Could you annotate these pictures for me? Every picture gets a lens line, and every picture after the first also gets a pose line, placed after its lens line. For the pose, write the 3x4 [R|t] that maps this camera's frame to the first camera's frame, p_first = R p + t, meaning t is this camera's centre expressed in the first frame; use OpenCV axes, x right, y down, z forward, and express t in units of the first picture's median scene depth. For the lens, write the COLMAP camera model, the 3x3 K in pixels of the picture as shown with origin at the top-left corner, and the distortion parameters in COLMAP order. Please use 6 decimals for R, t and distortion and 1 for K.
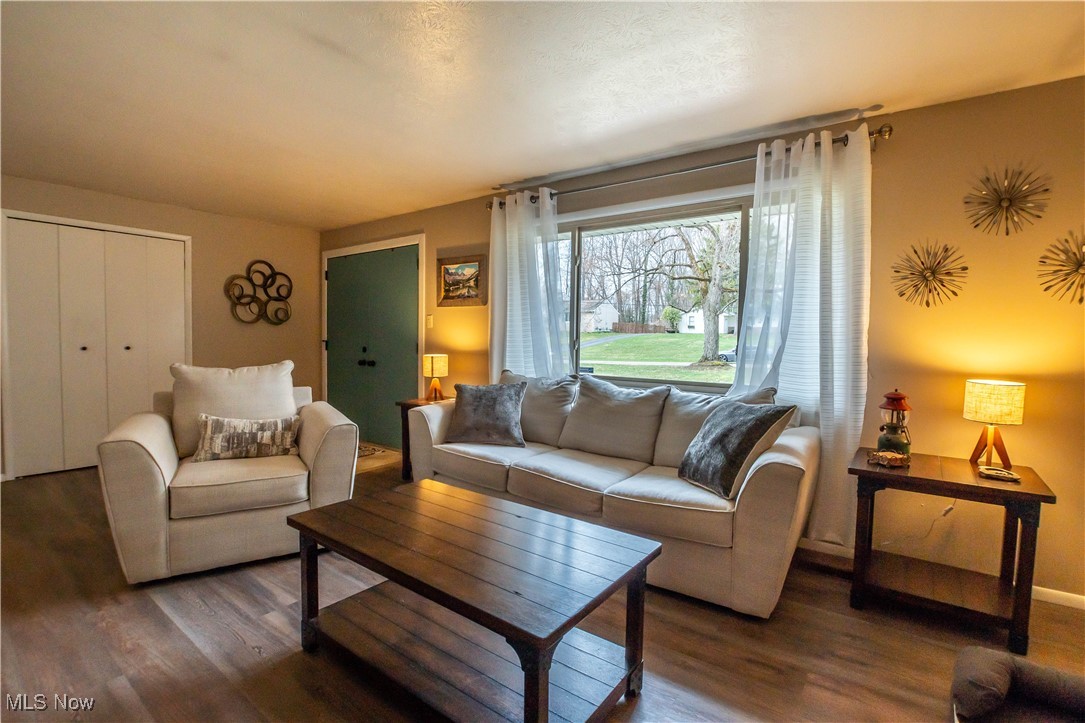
lens RADIAL K [[493.7, 0, 544.2], [0, 493.7, 361.1], [0, 0, 1]] dist [-0.033274, 0.000718]
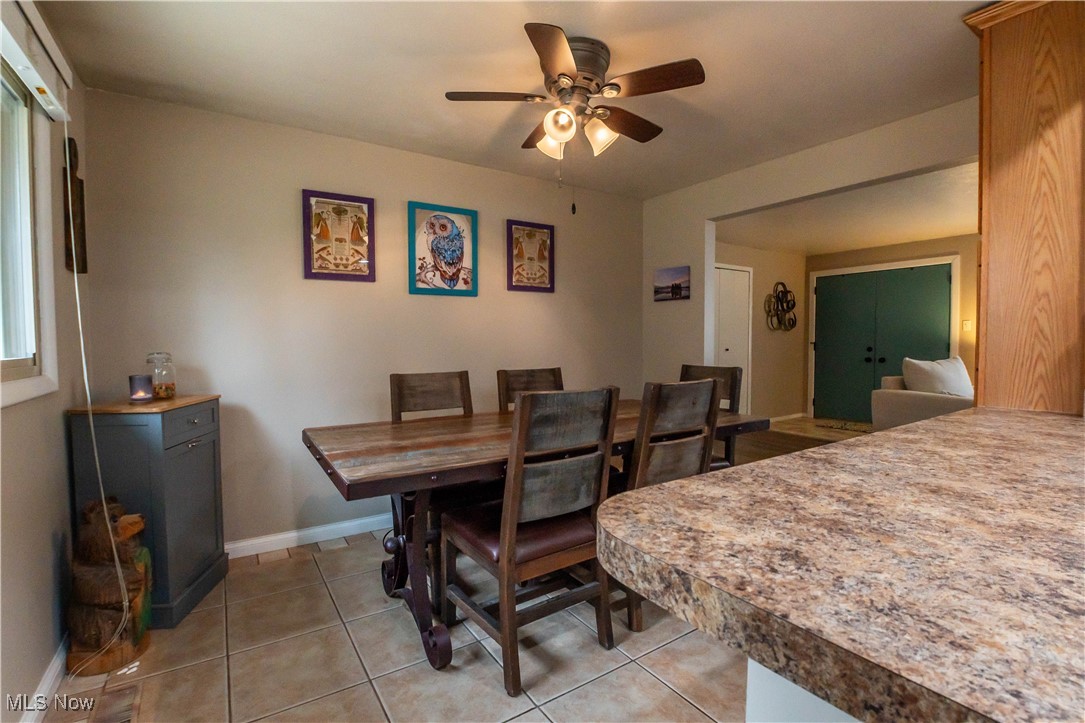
lens RADIAL K [[493.7, 0, 542.3], [0, 493.7, 360.7], [0, 0, 1]] dist [-0.033274, 0.000718]
pose [[0.935151, -0.007001, -0.354179, -0.706939], [0.004587, 0.999960, -0.007654, 0.011128], [0.354219, 0.005533, 0.935146, -0.450387]]
